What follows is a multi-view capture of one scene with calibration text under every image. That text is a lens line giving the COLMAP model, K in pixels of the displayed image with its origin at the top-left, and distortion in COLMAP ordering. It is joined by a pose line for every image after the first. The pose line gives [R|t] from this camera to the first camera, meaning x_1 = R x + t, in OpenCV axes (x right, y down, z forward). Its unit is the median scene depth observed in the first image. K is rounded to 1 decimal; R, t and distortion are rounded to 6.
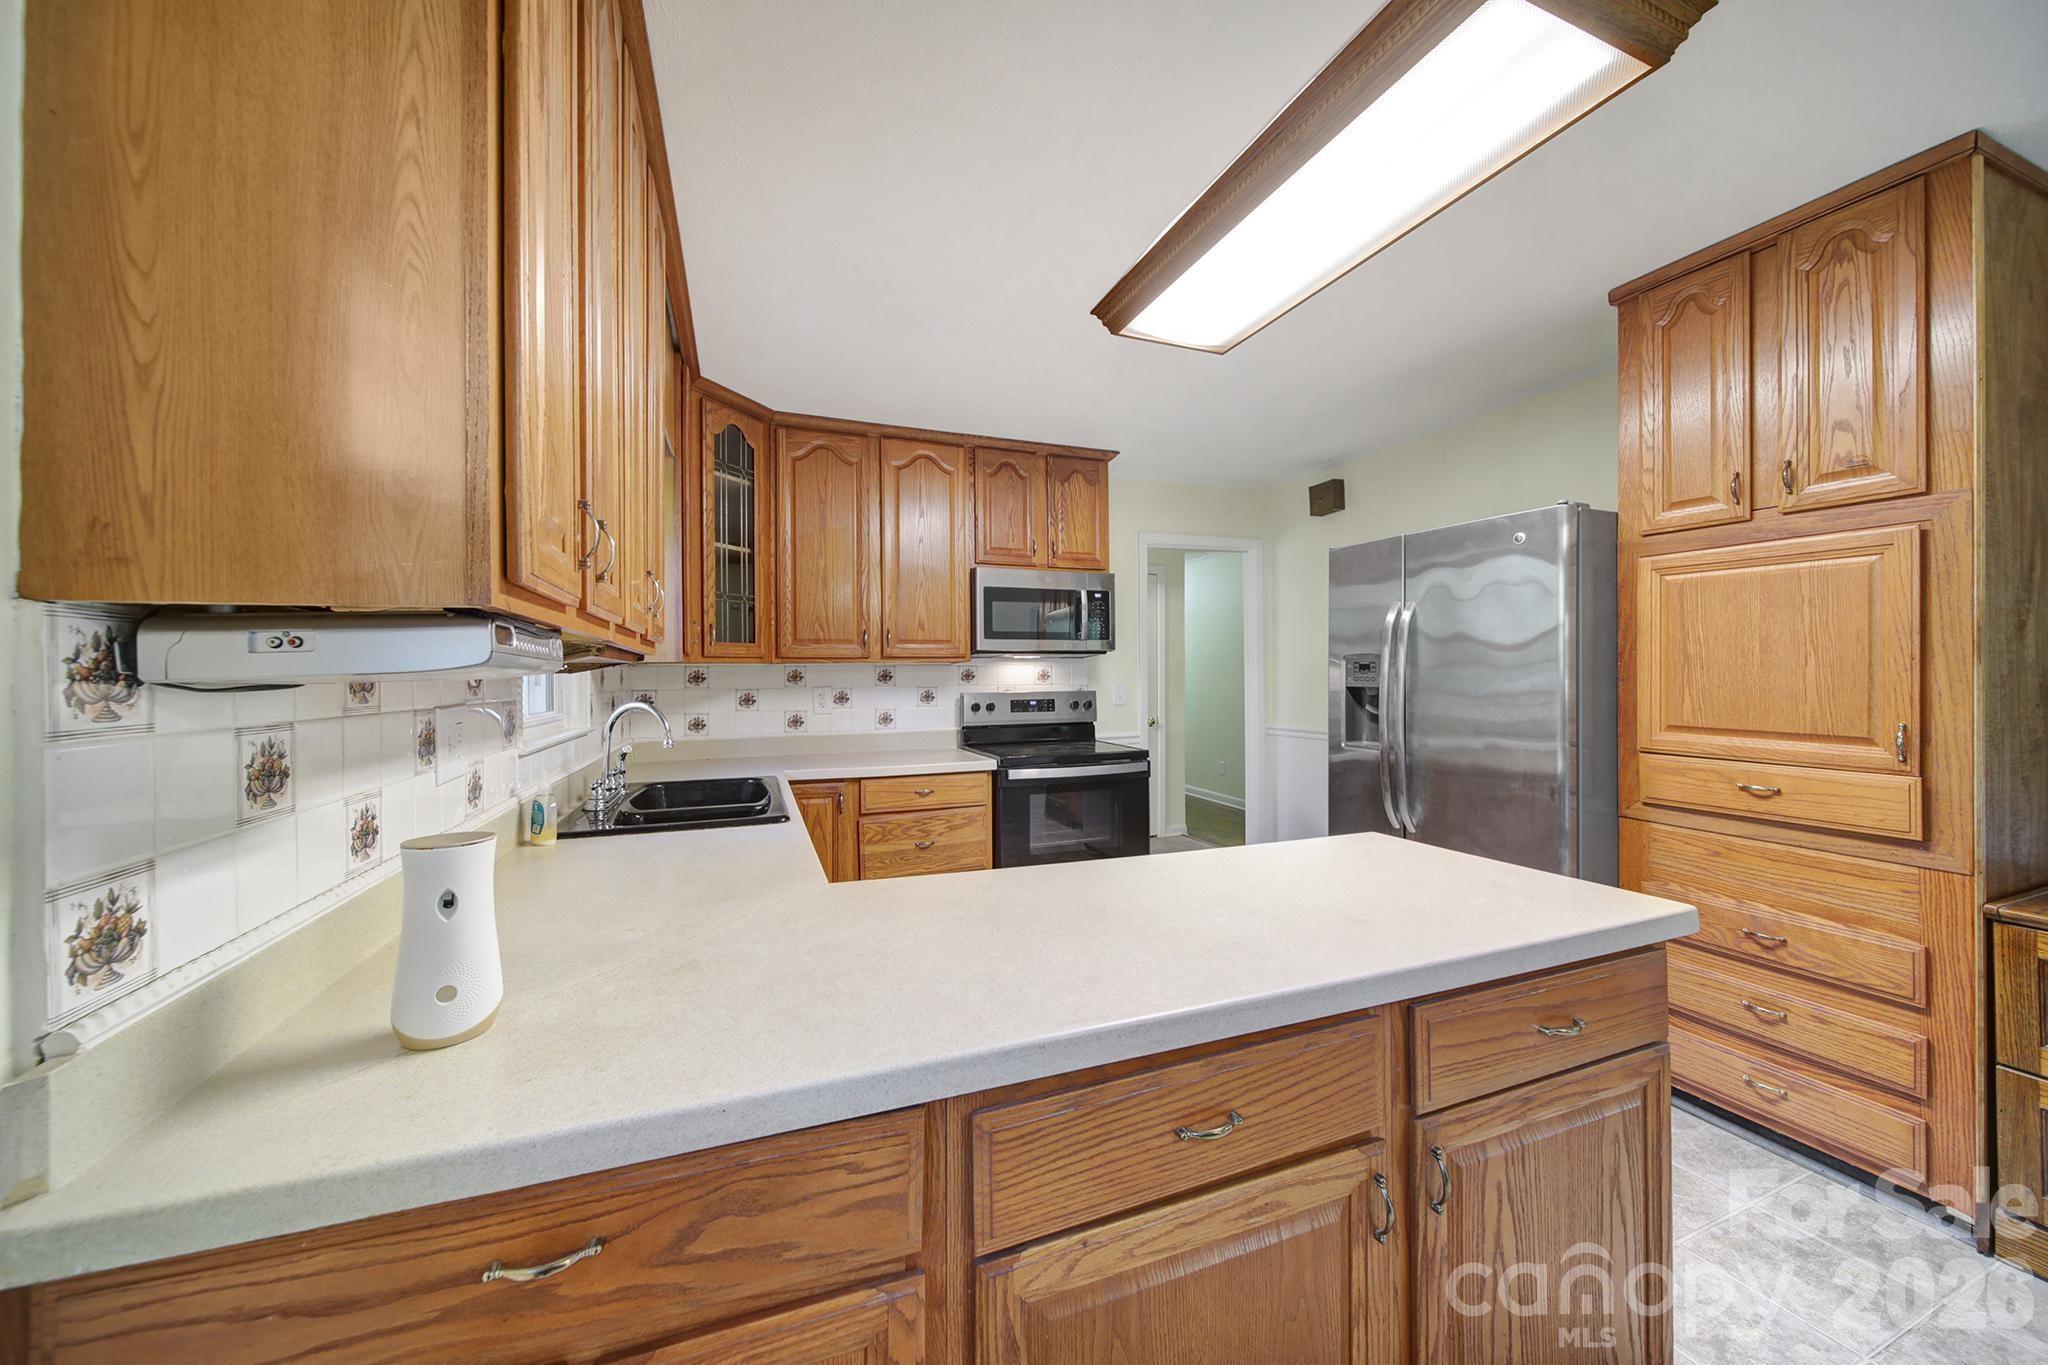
lens RADIAL K [[715.3, 0, 1012.5], [0, 715.3, 677.5], [0, 0, 1]] dist [0.001183, -0.001768]
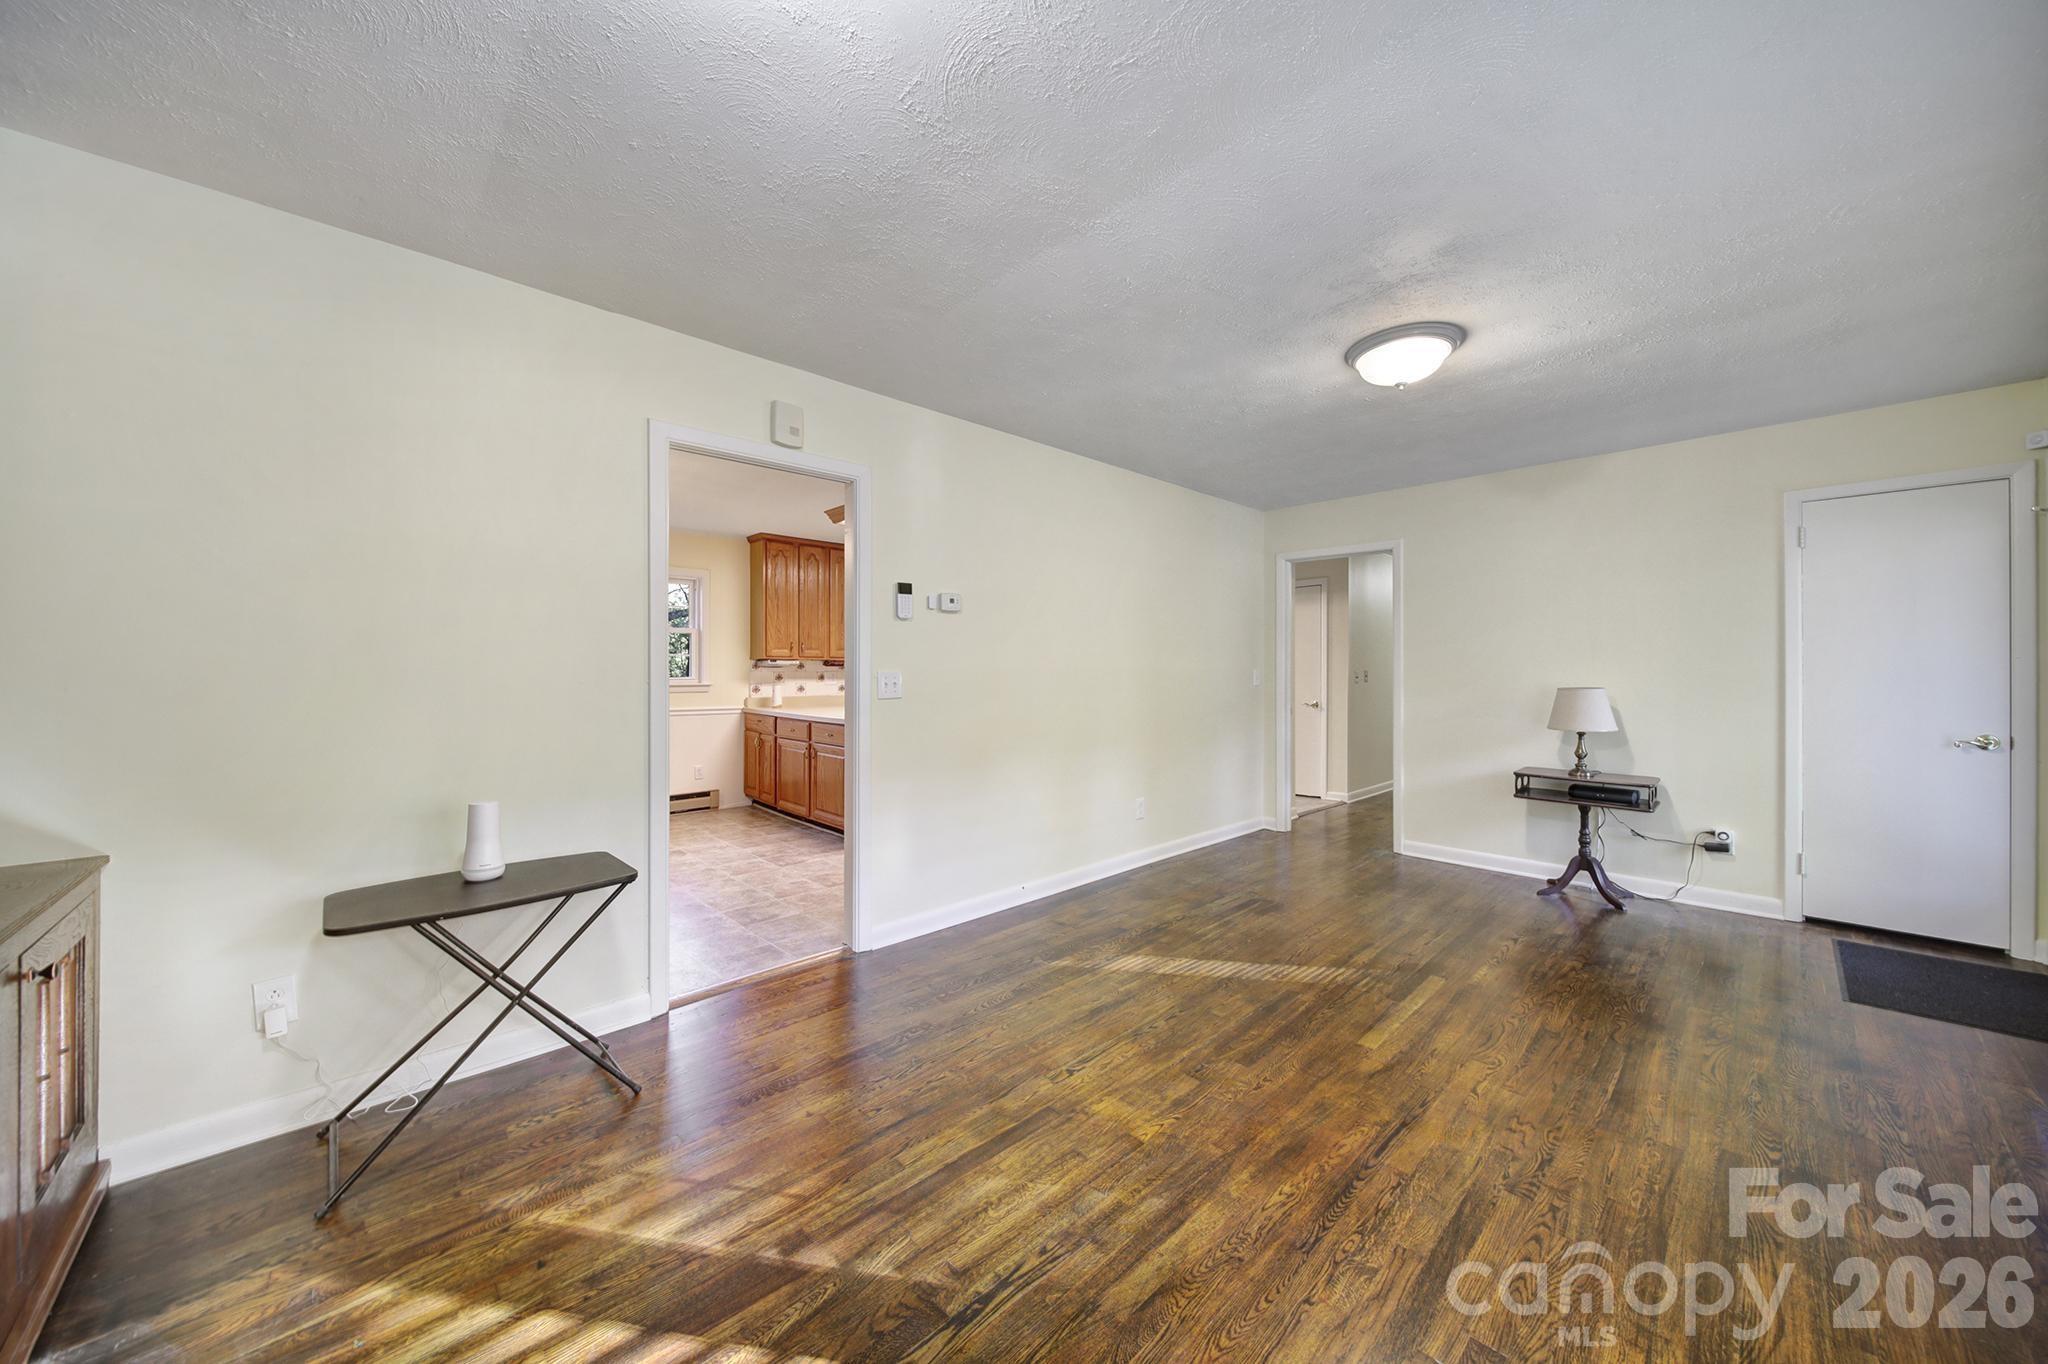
lens RADIAL K [[715.3, 0, 1021.7], [0, 715.3, 672.4], [0, 0, 1]] dist [0.001183, -0.001768]
pose [[0.384072, 0.010641, -0.923242, 1.952627], [-0.005374, 0.999942, 0.009290, -0.004407], [0.923288, 0.001393, 0.384107, 0.099230]]
